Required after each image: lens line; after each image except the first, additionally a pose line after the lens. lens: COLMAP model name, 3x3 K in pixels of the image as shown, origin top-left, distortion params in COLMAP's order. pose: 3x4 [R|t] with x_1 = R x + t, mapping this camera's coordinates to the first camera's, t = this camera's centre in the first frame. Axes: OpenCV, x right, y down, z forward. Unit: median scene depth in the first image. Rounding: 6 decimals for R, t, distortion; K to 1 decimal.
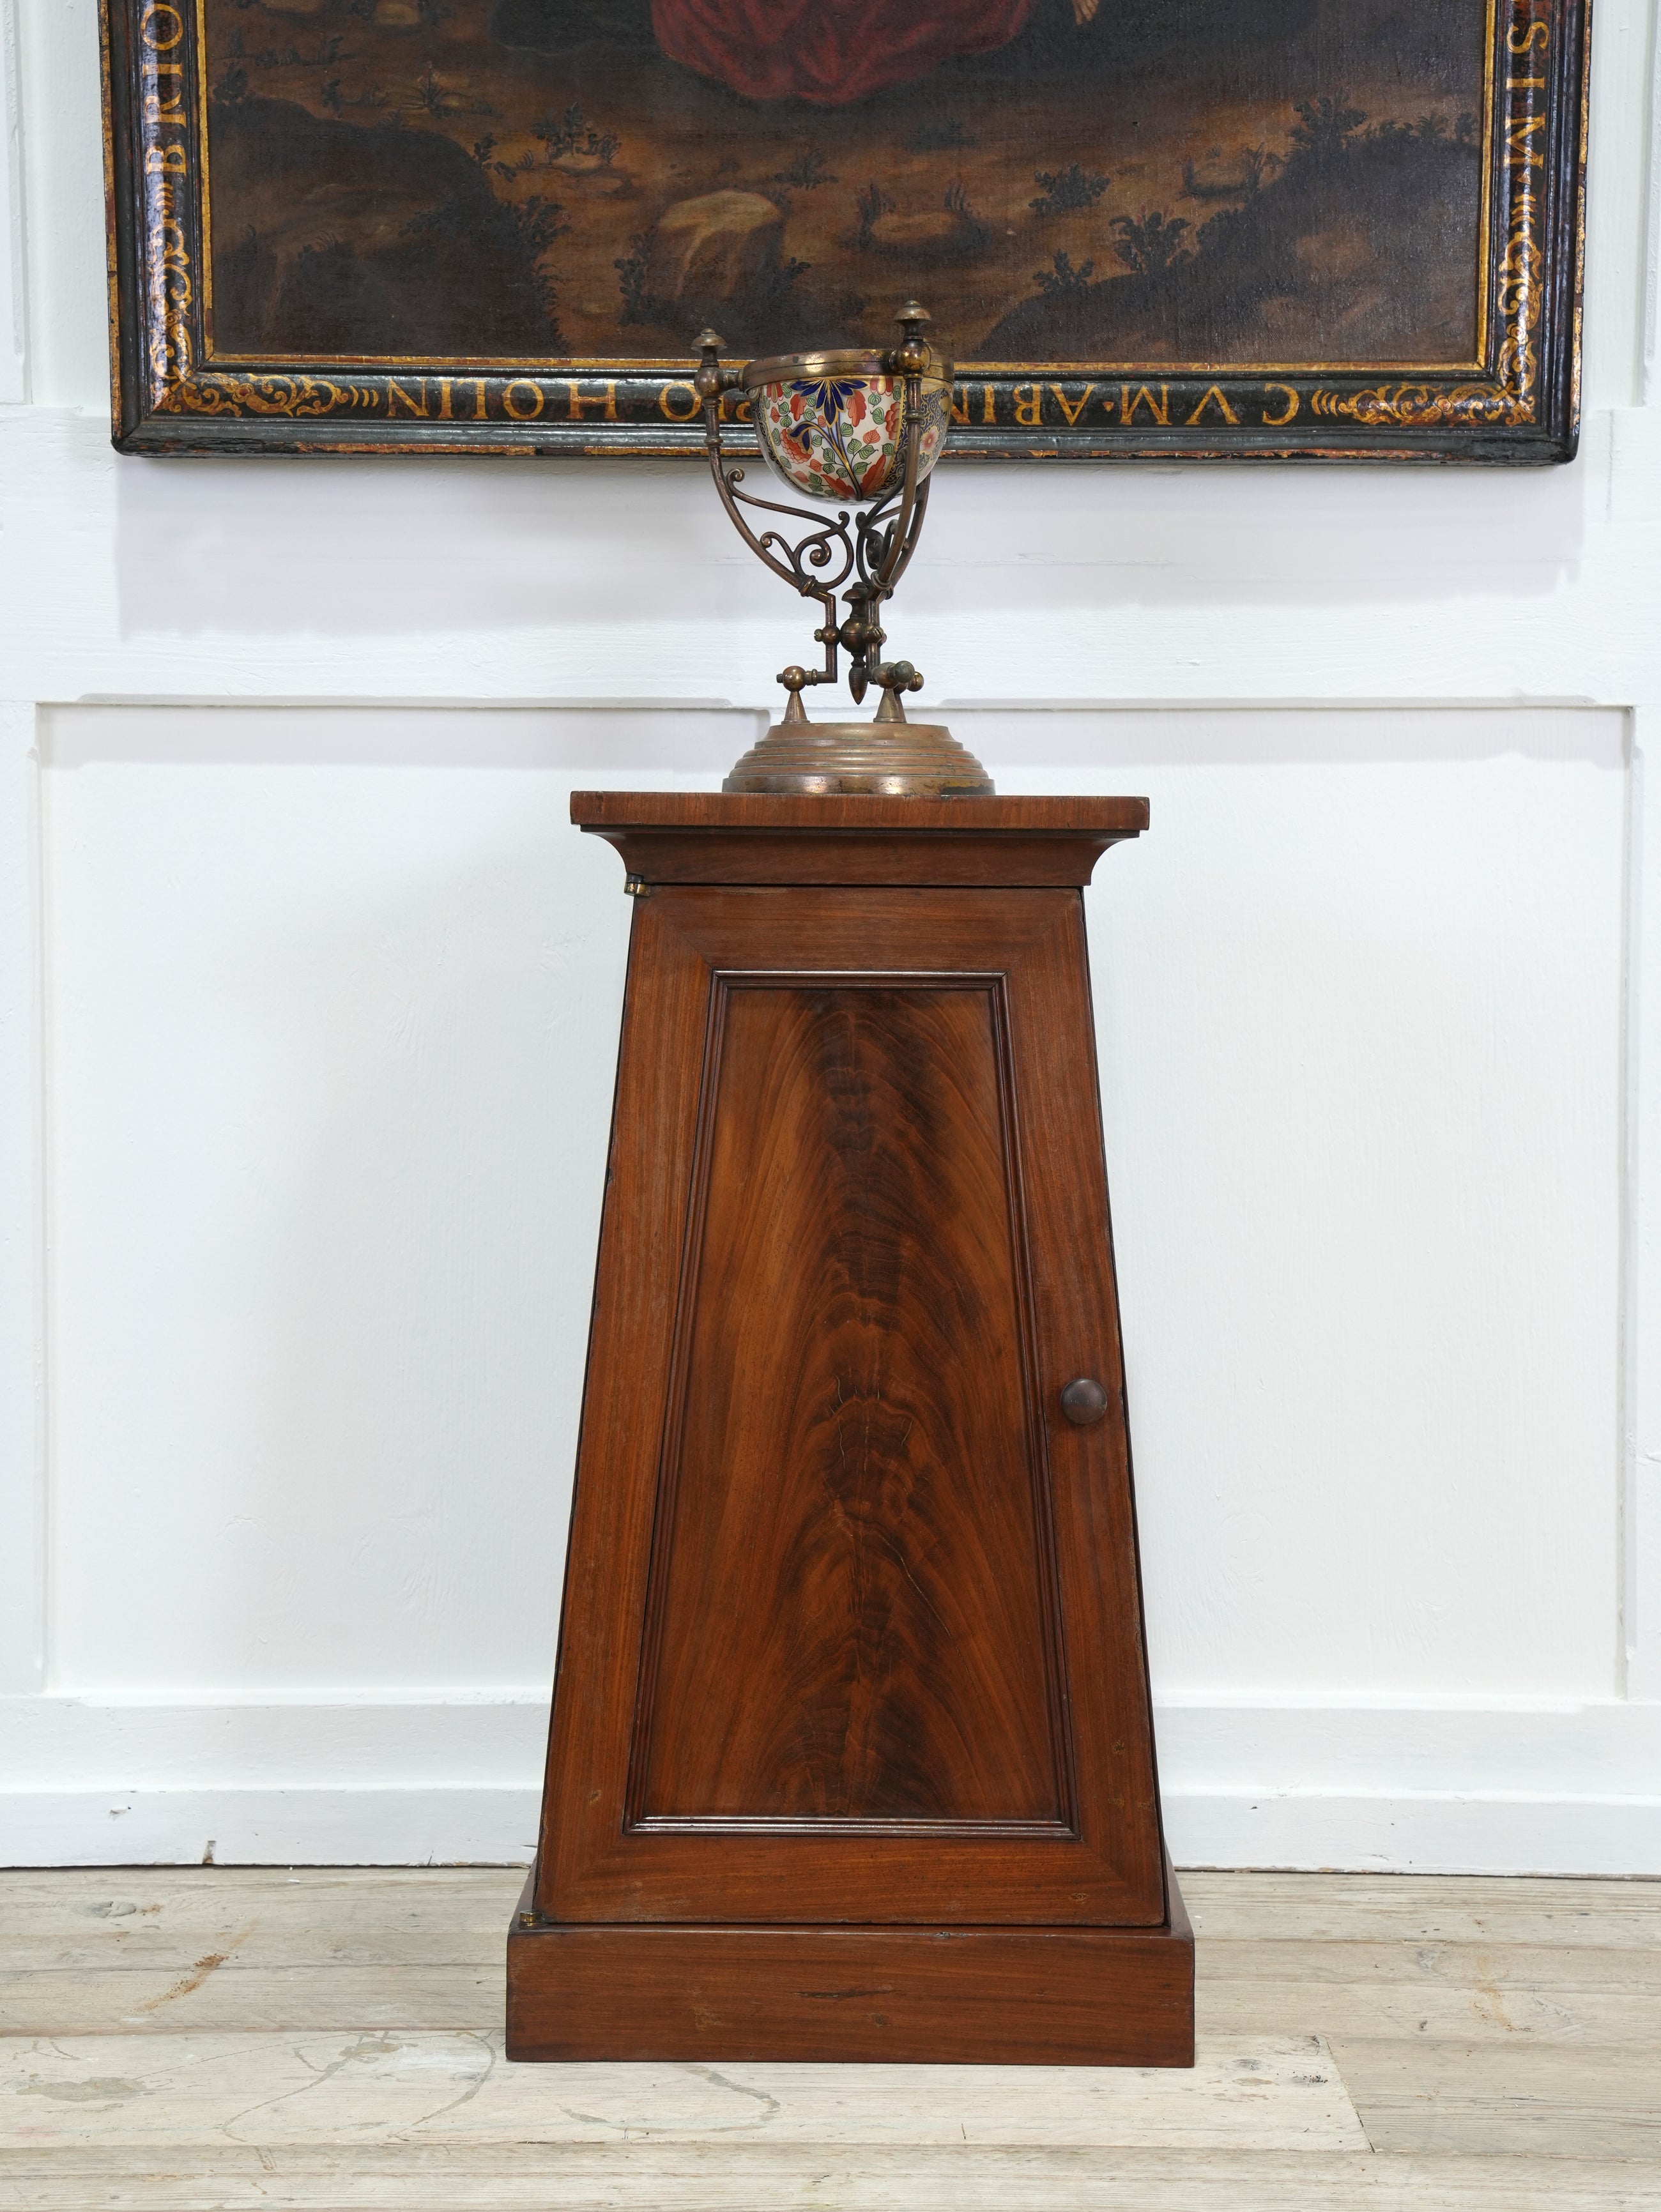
lens RADIAL K [[4121.3, 0, 830.5], [0, 4121.3, 1106.0], [0, 0, 1]] dist [0.206581, 0.319926]
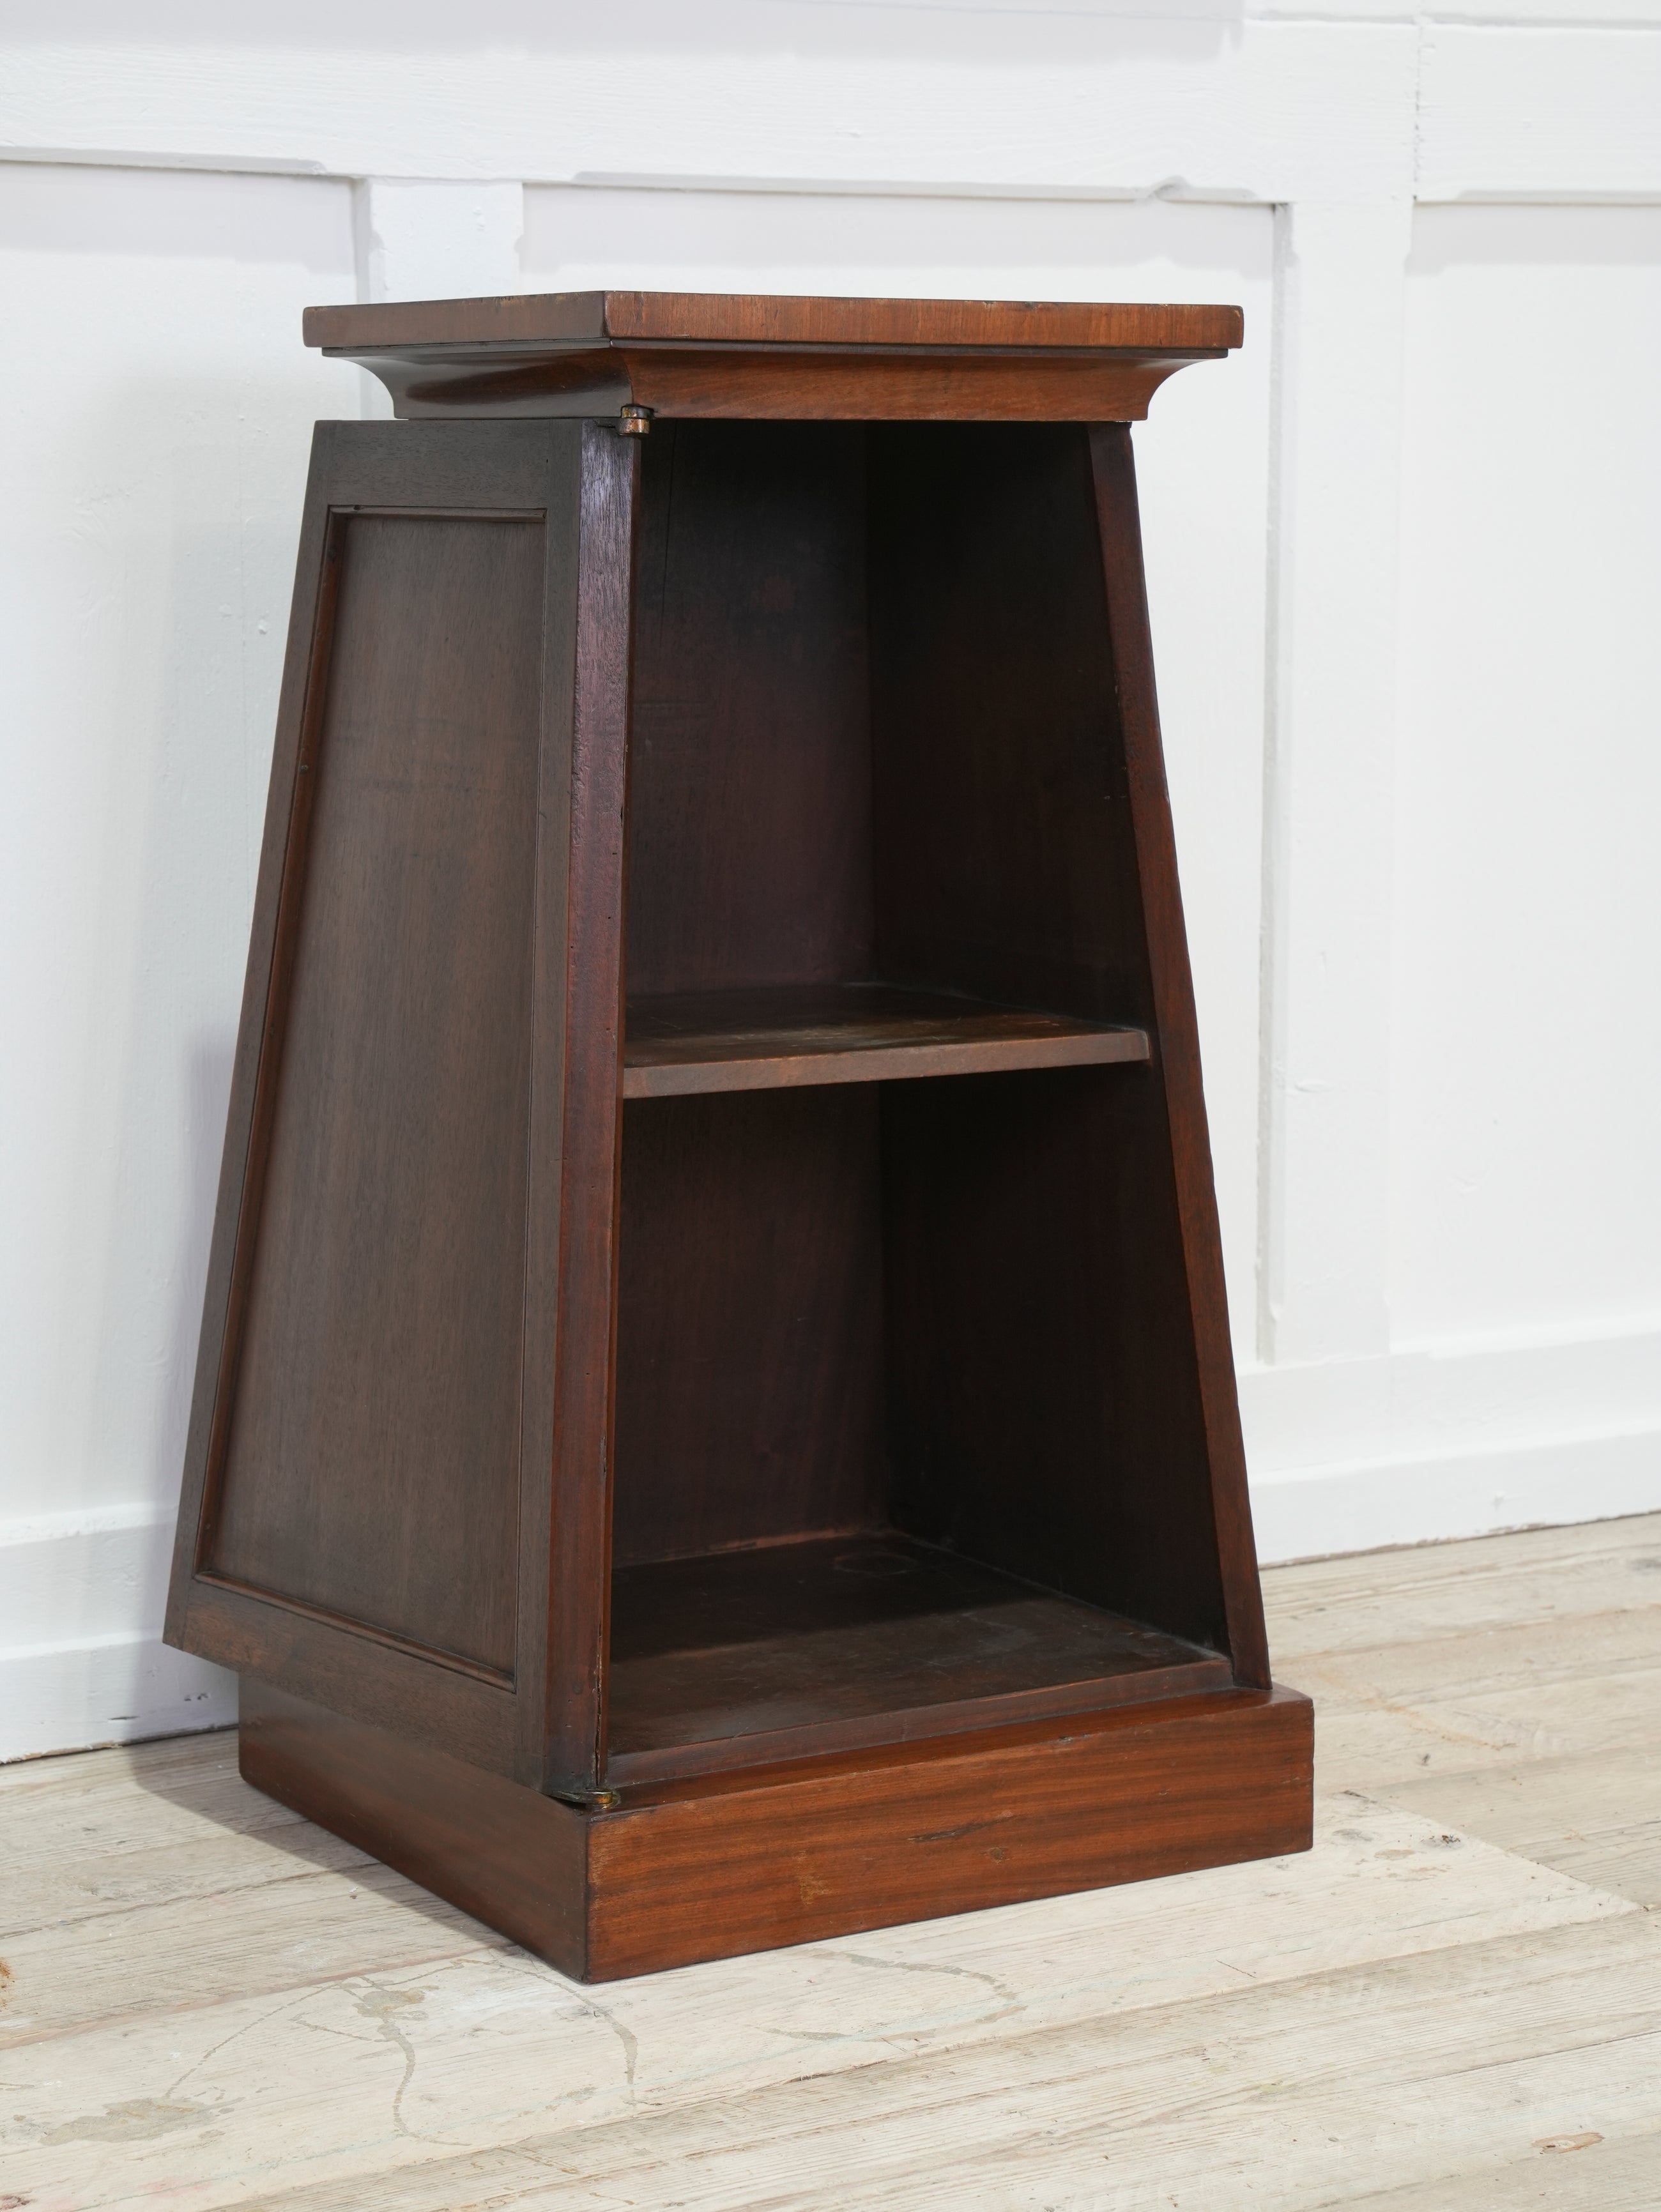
lens RADIAL K [[4739.4, 0, 832.4], [0, 4739.4, 1112.9], [0, 0, 1]] dist [0.247595, 0.486961]
pose [[0.849253, -0.077773, 0.522227, -0.476330], [0.029873, 0.994585, 0.099540, -0.014193], [-0.527141, -0.068934, 0.846977, 0.247697]]
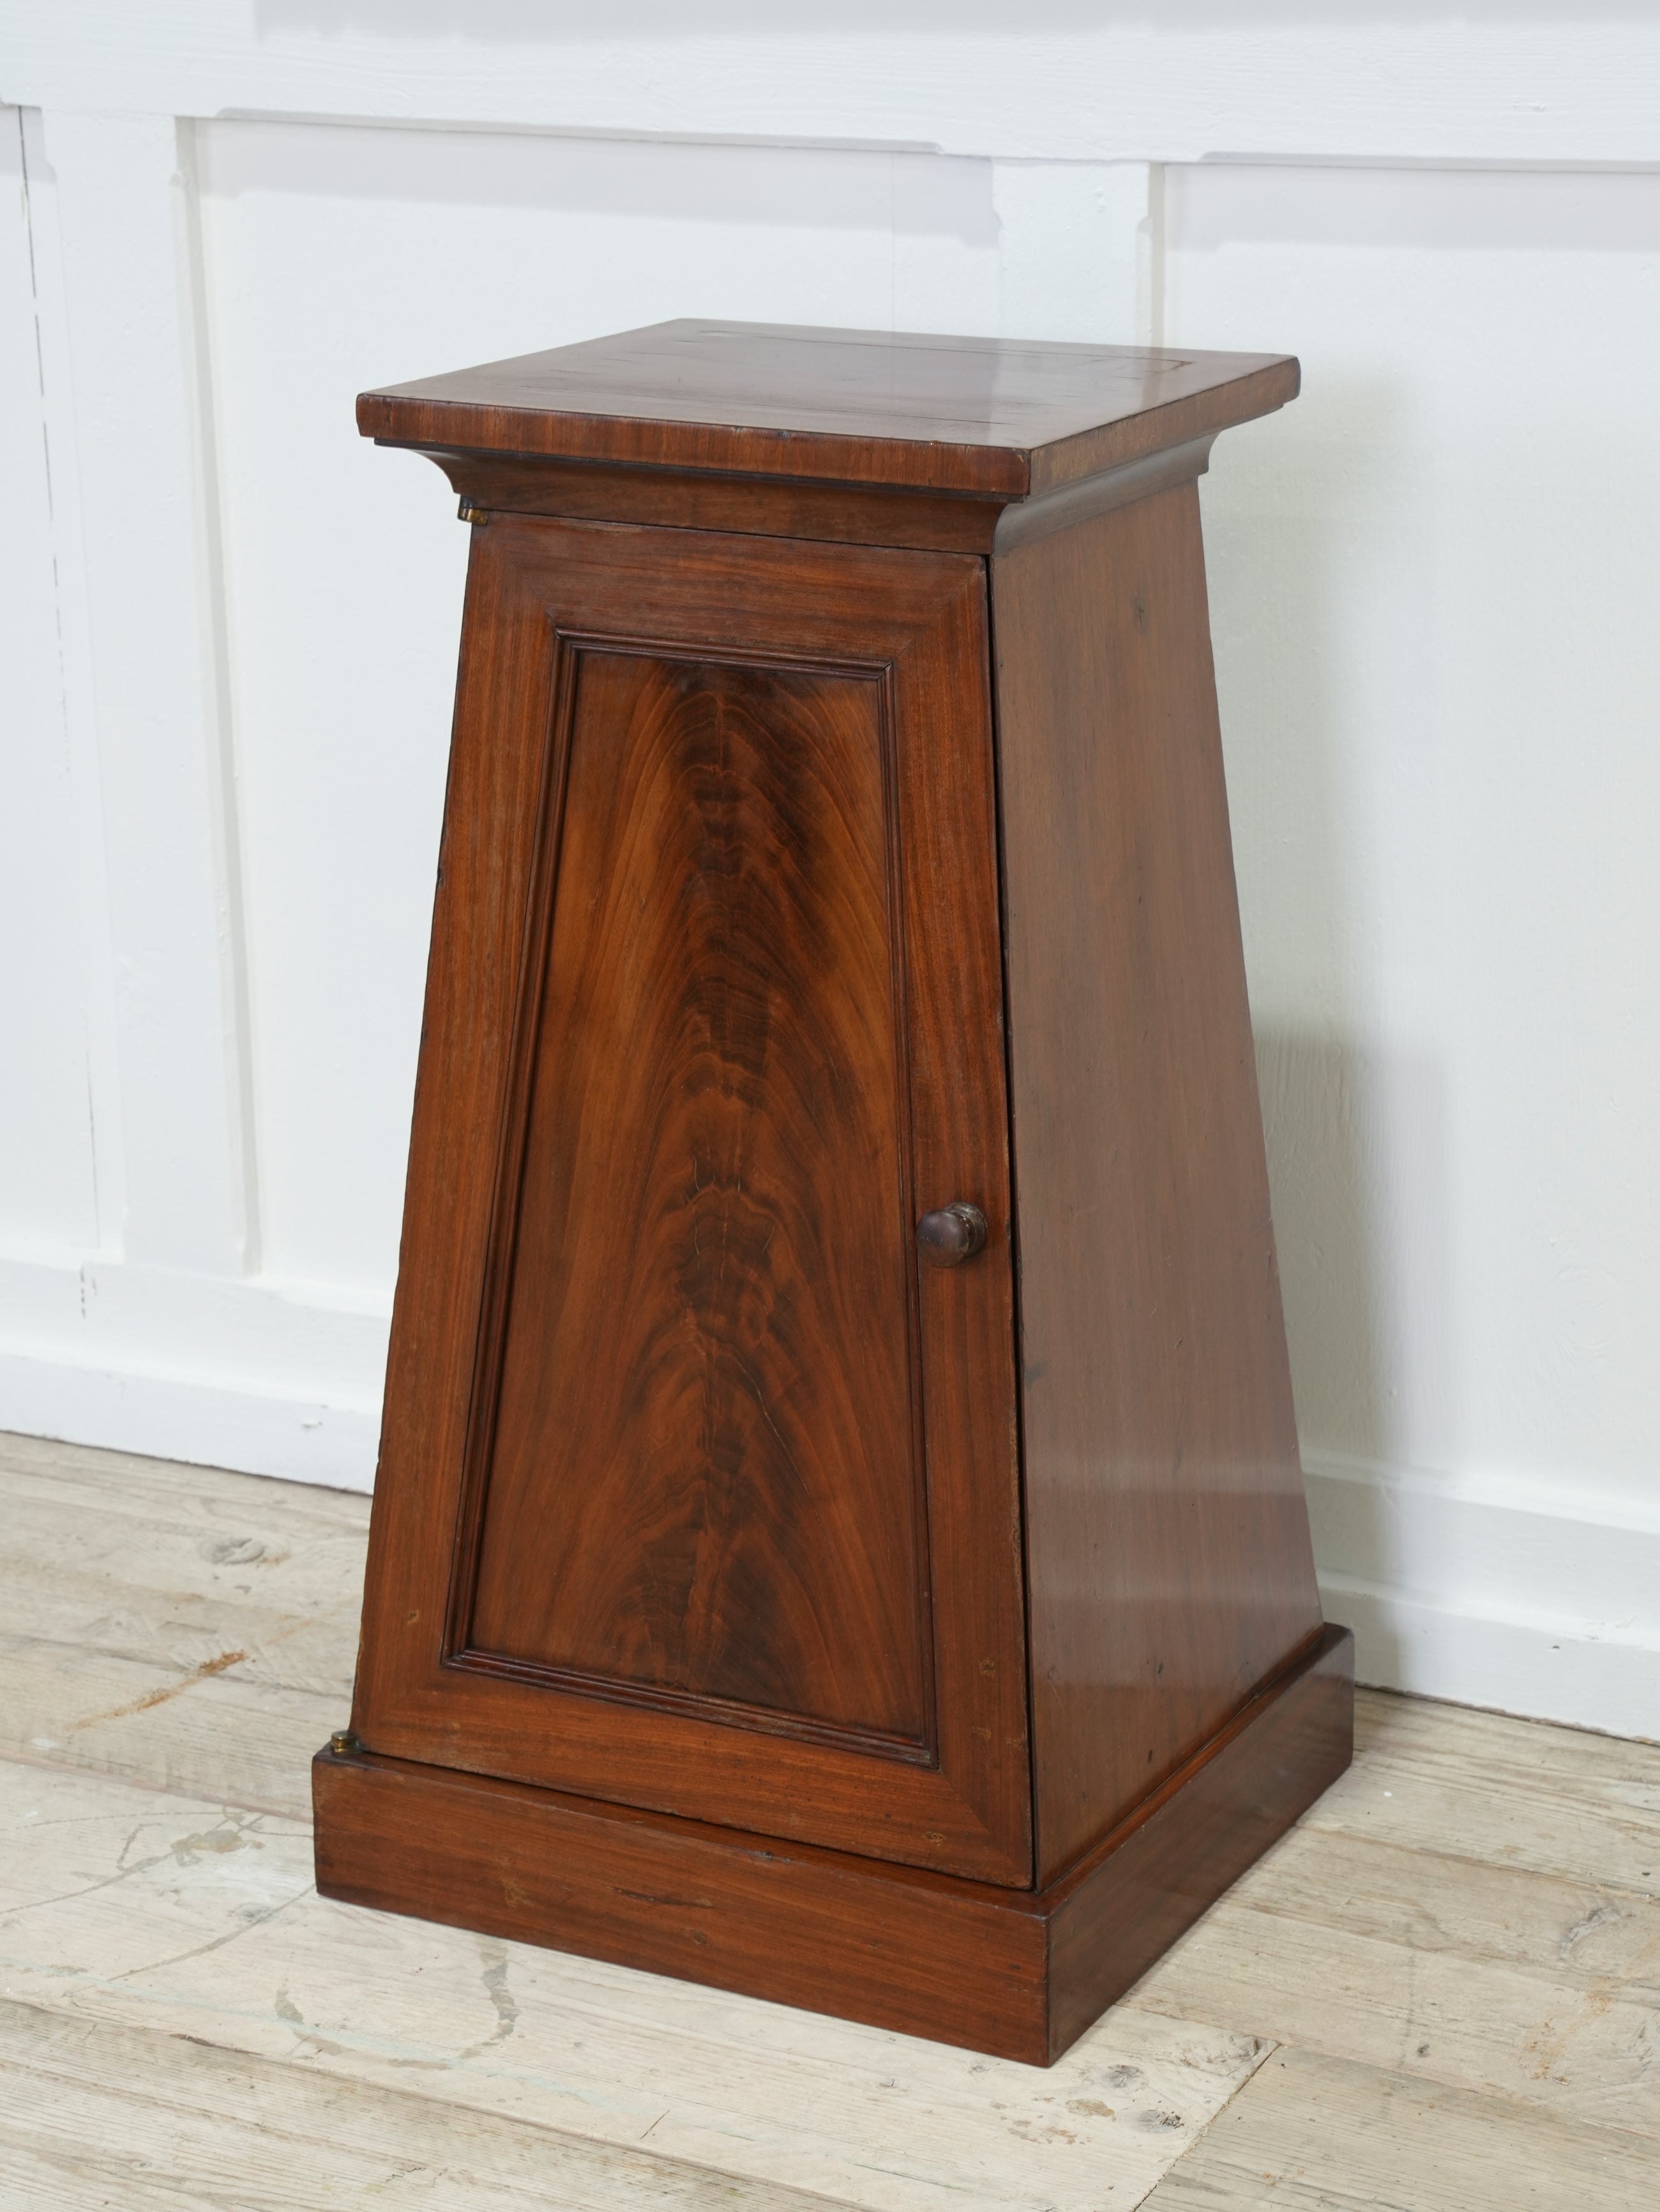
lens RADIAL K [[4884.2, 0, 839.5], [0, 4884.2, 1113.2], [0, 0, 1]] dist [0.260342, 0.420736]
pose [[0.890256, 0.119613, -0.439474, 0.434492], [-0.011341, 0.970422, 0.241149, -0.167084], [0.455320, -0.209700, 0.865280, 0.210761]]
